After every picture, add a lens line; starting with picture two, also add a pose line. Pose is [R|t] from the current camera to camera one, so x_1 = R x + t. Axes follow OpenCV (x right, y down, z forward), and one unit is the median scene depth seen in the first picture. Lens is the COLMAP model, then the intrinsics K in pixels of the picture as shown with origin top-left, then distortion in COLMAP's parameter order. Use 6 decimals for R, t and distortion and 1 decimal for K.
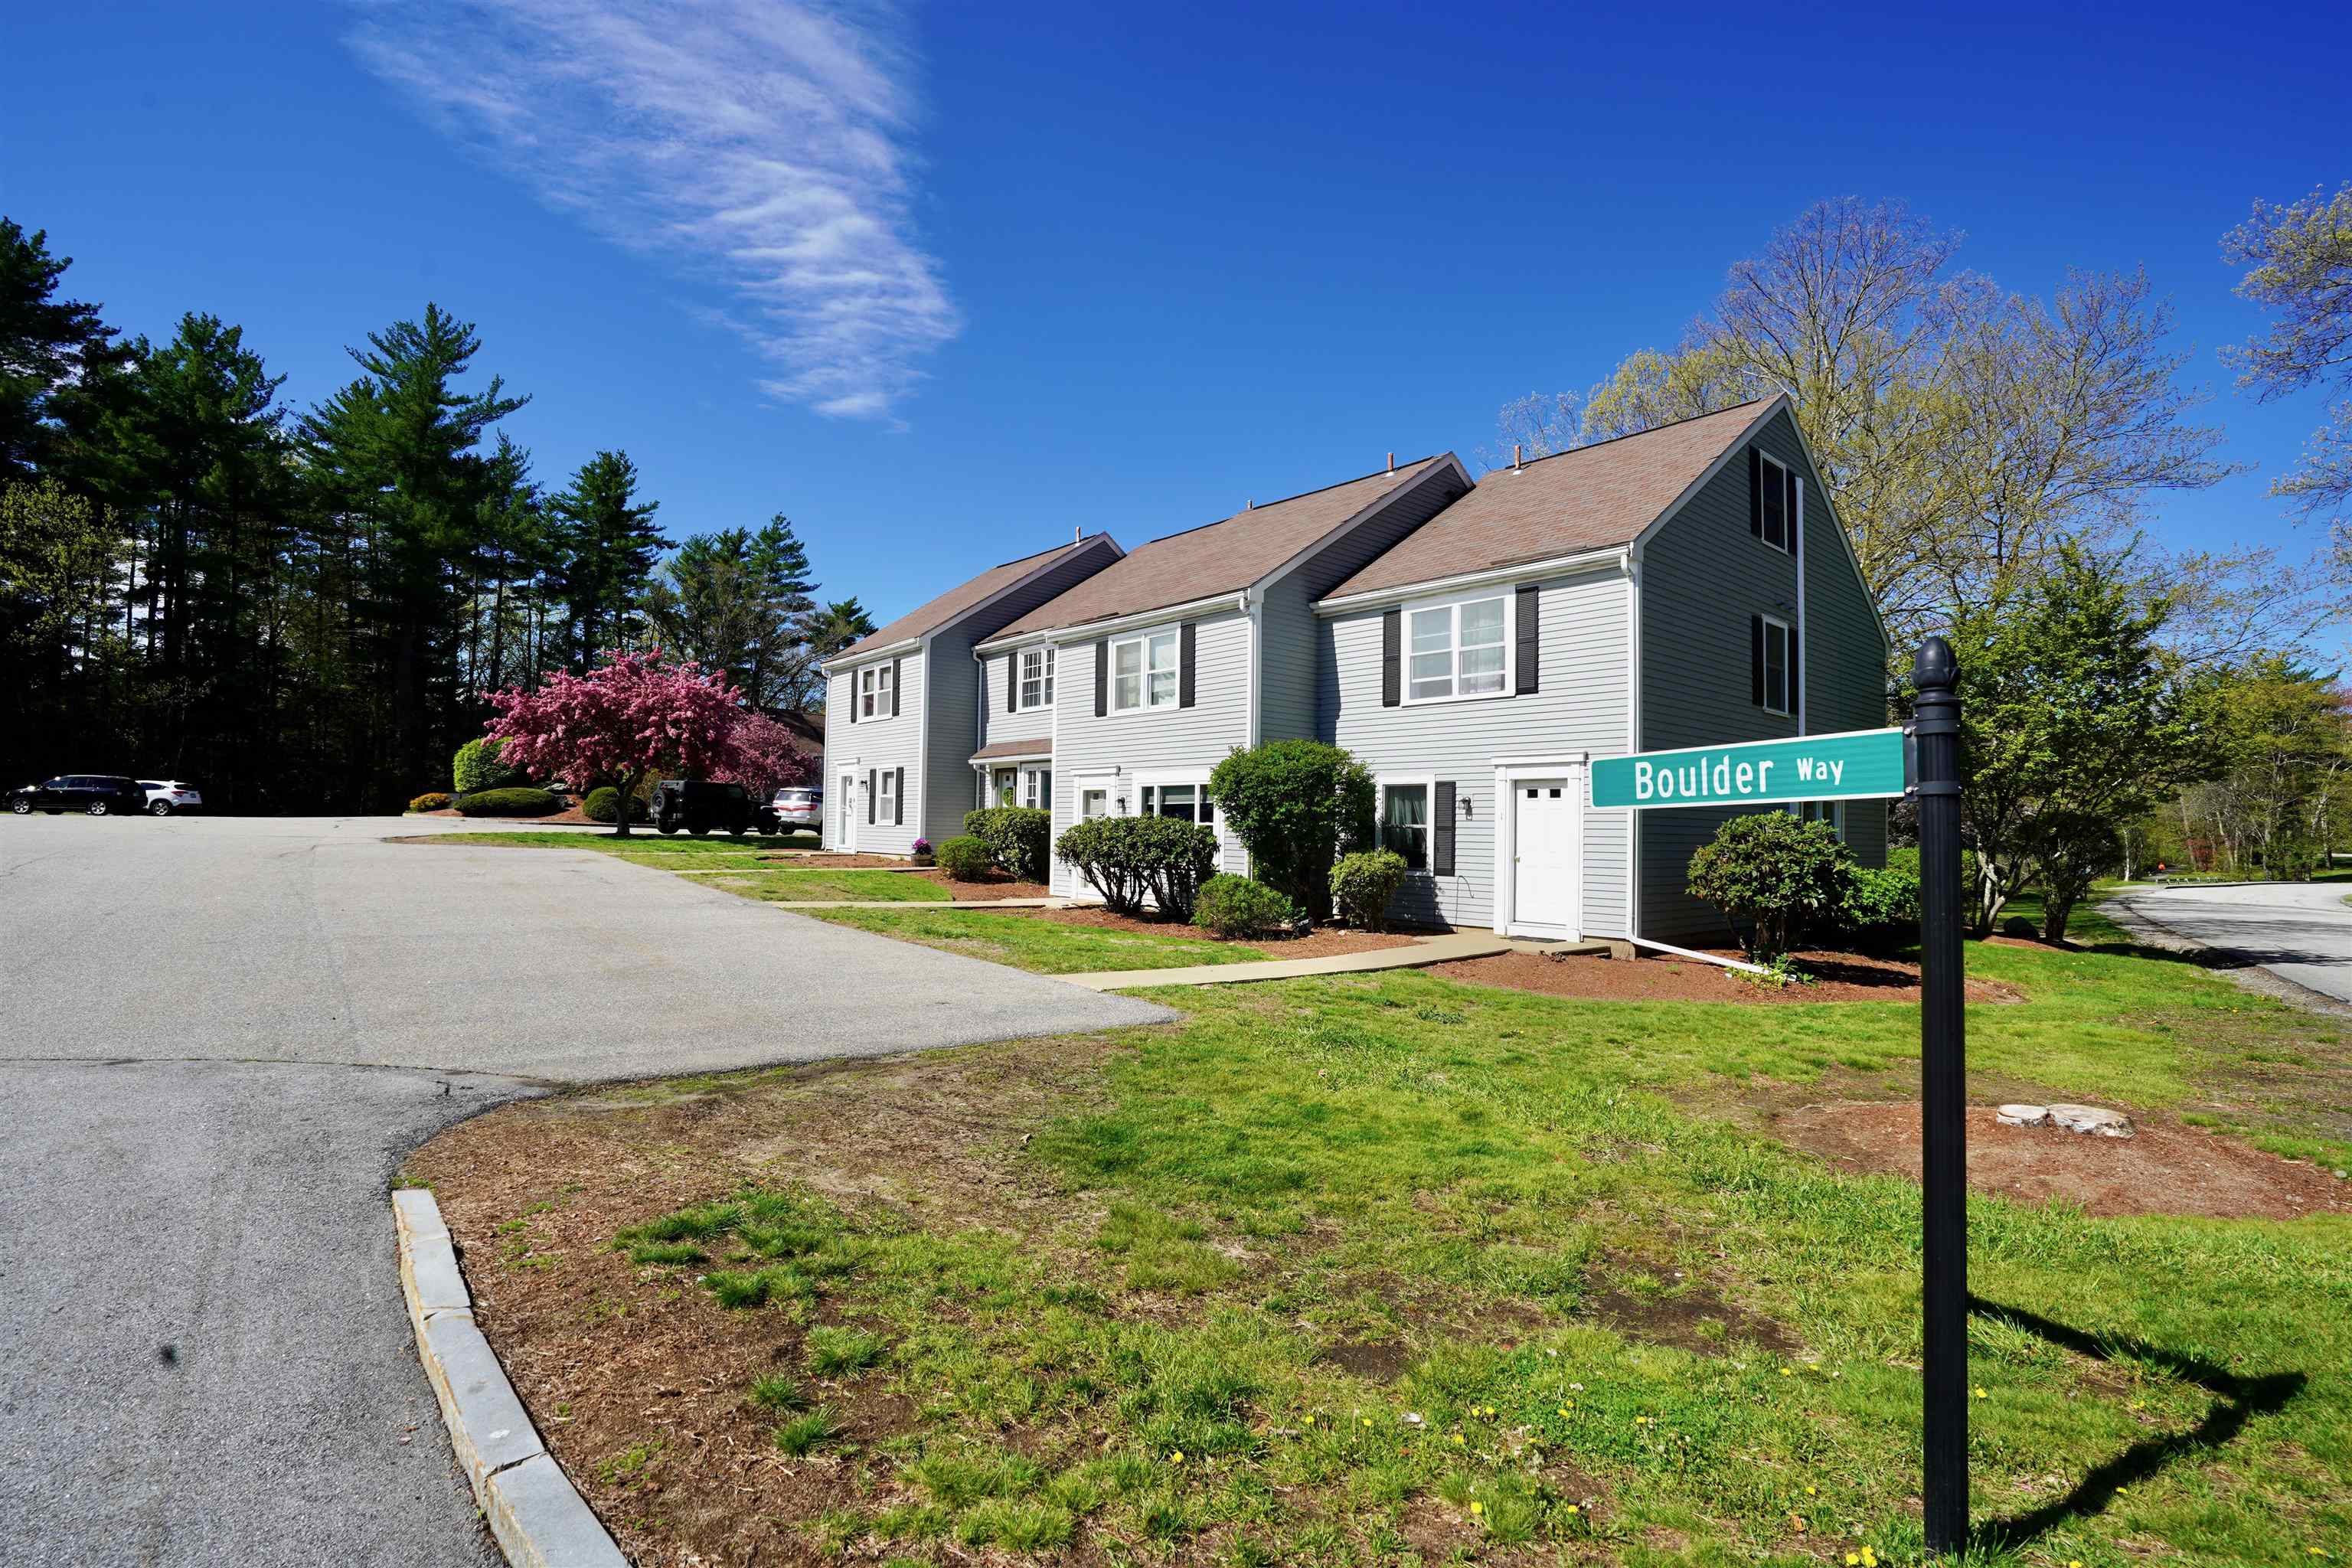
lens RADIAL K [[1093.1, 0, 1175.4], [0, 1093.1, 785.1], [0, 0, 1]] dist [-0.035734, 0.001231]
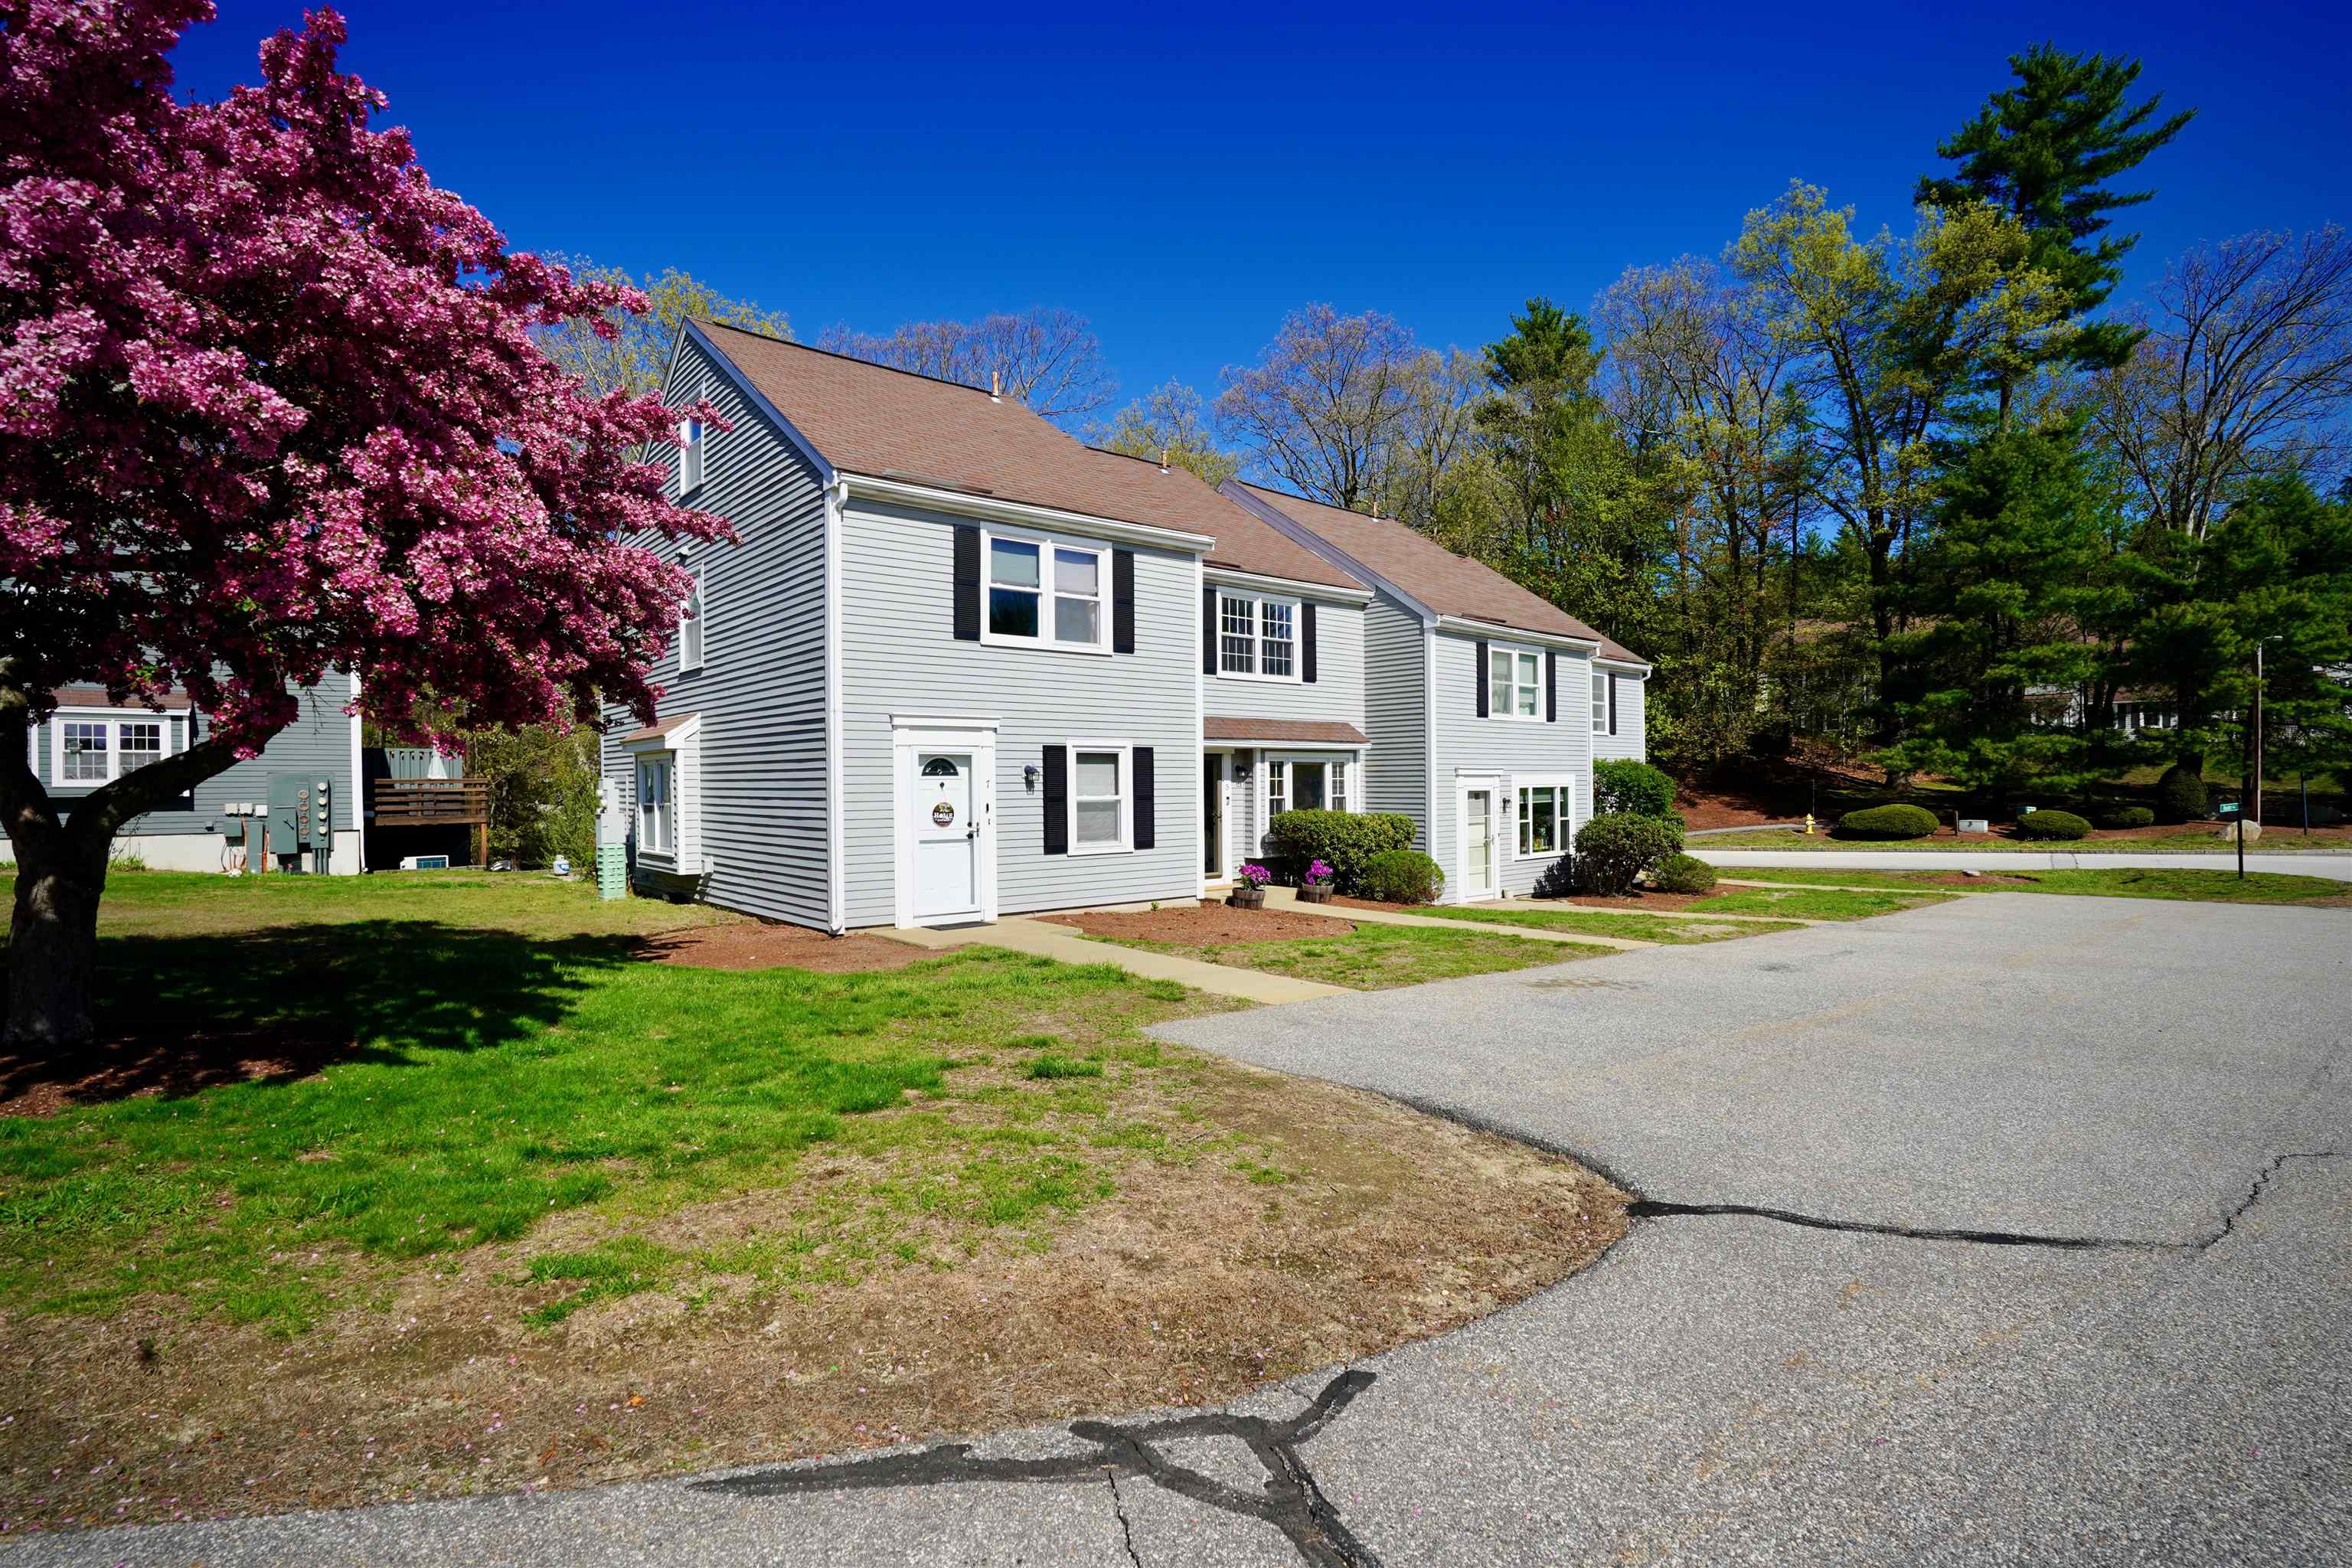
lens RADIAL K [[1093.1, 0, 1163.5], [0, 1093.1, 794.1], [0, 0, 1]] dist [-0.035734, 0.001231]
pose [[0.000996, -0.032437, 0.999473, -0.854697], [-0.036800, 0.998796, 0.032451, -0.011192], [-0.999322, -0.036813, -0.000199, 1.026315]]
